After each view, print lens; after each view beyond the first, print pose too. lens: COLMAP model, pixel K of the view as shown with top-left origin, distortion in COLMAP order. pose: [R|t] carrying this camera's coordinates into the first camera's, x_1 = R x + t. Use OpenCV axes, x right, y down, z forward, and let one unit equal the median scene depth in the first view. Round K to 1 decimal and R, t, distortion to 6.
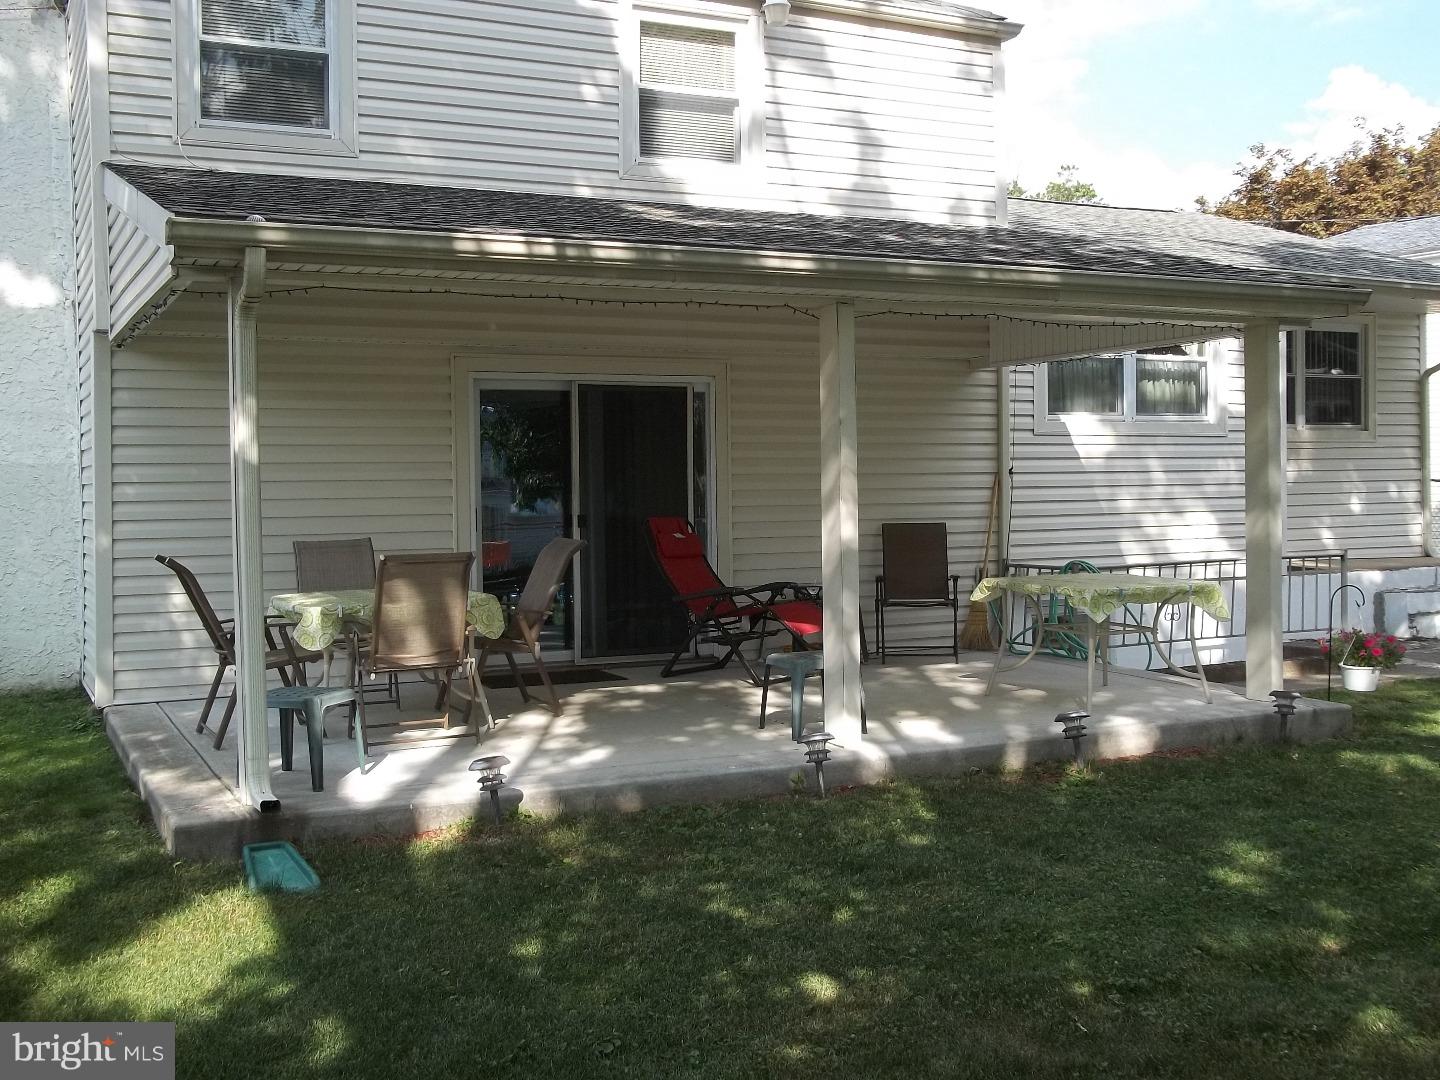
lens RADIAL K [[1567.6, 0, 723.5], [0, 1567.6, 545.2], [0, 0, 1]] dist [-0.007035, 0.000000]
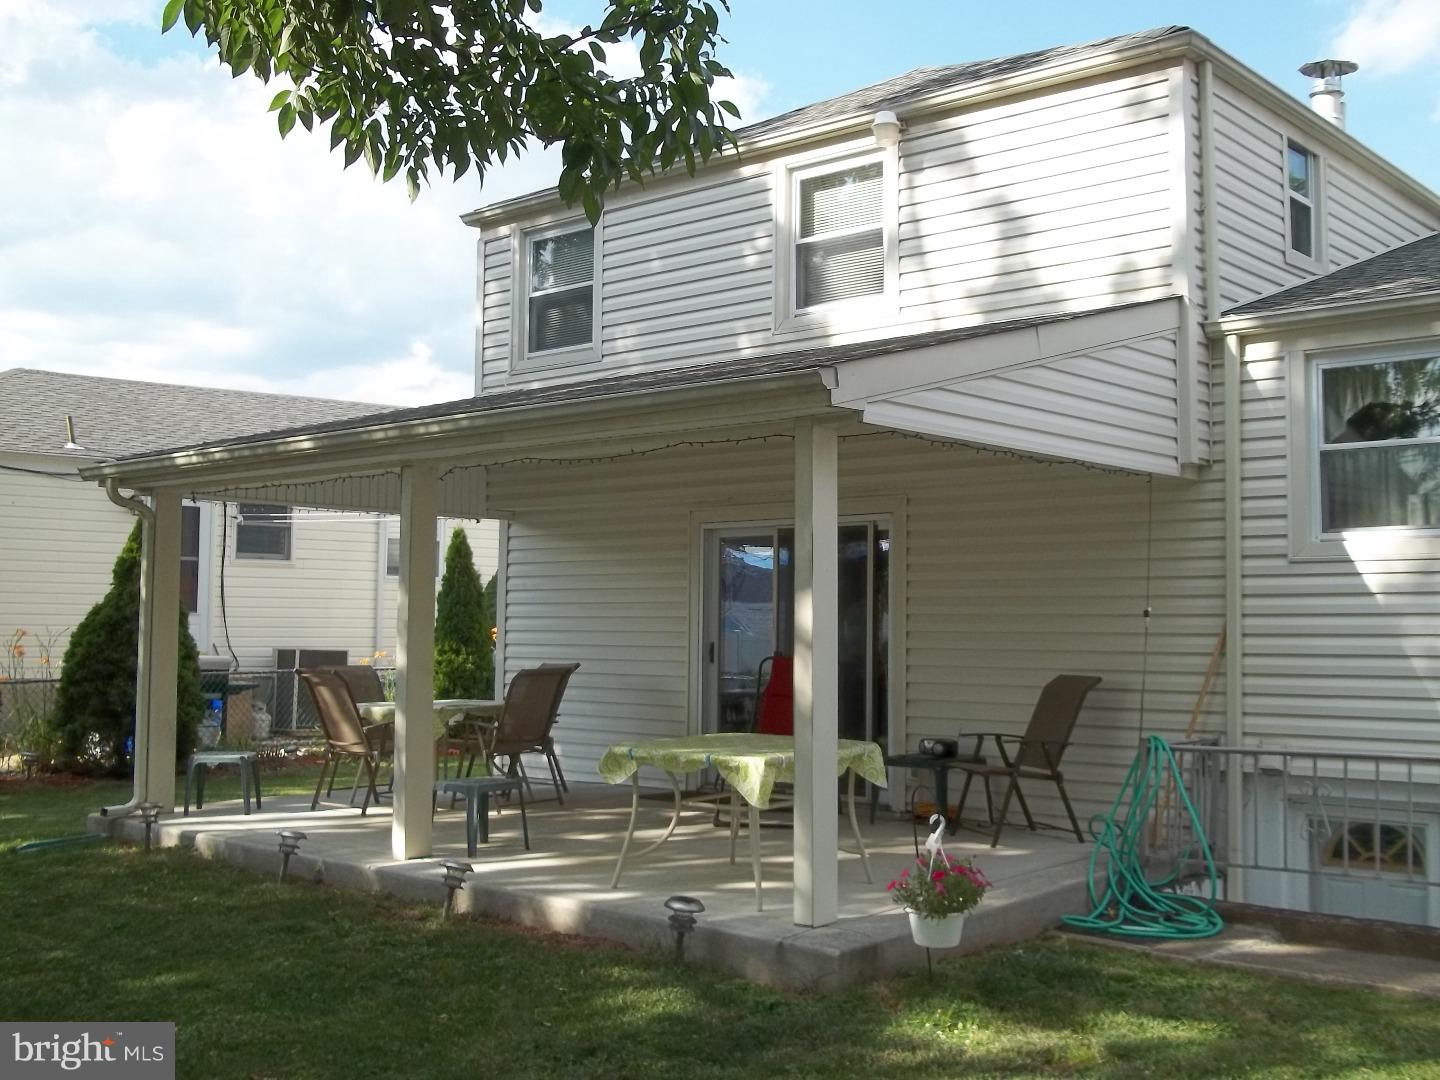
lens RADIAL K [[1567.6, 0, 722.7], [0, 1567.6, 534.2], [0, 0, 1]] dist [-0.007035, 0.000000]
pose [[0.389243, -0.039684, -0.920280, 0.855748], [-0.043120, 0.997191, -0.061239, -0.031620], [0.920125, 0.063520, 0.386438, 0.545364]]
